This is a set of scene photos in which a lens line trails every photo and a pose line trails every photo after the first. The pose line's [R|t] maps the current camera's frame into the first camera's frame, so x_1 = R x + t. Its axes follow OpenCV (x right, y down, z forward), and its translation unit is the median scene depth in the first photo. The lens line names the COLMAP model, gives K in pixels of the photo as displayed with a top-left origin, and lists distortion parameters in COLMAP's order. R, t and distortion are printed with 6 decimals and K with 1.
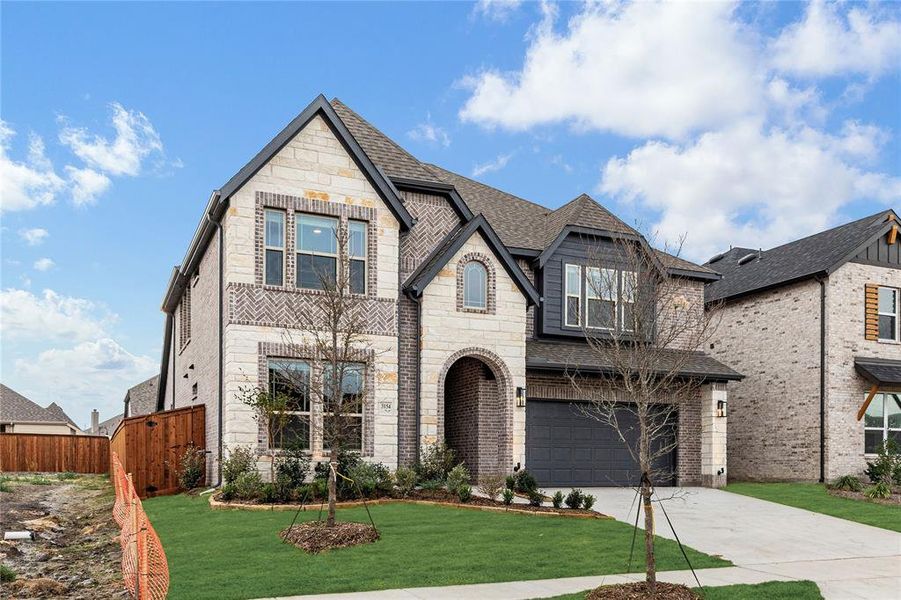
lens RADIAL K [[403.1, 0, 454.1], [0, 403.1, 317.5], [0, 0, 1]] dist [0.000745, 0.000269]
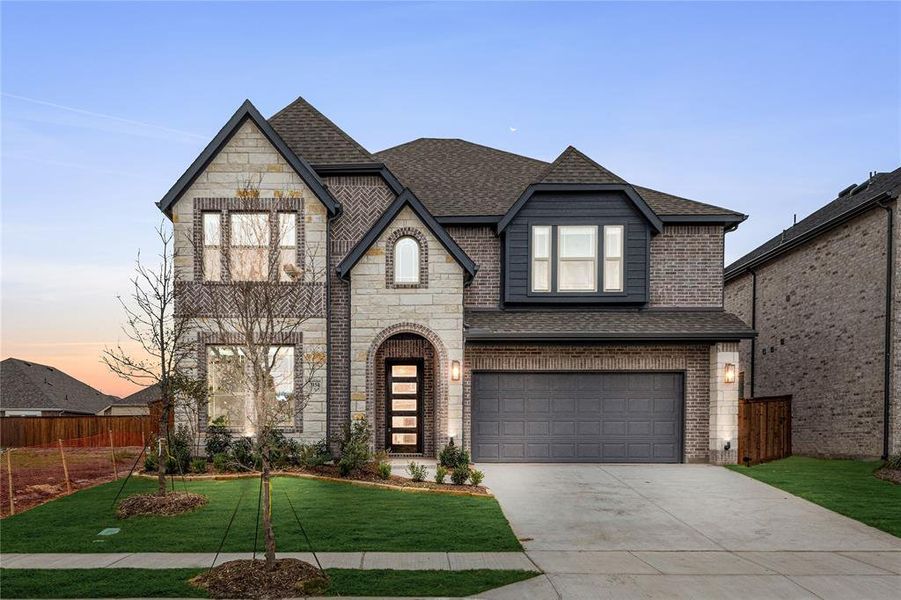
lens RADIAL K [[402.0, 0, 450.5], [0, 402.0, 300.0], [0, 0, 1]] dist [0.003738, 0.000008]
pose [[0.970788, -0.082215, -0.225413, 0.374374], [0.086093, 0.996260, 0.007412, 0.019530], [0.223961, -0.026602, 0.974235, 0.053559]]
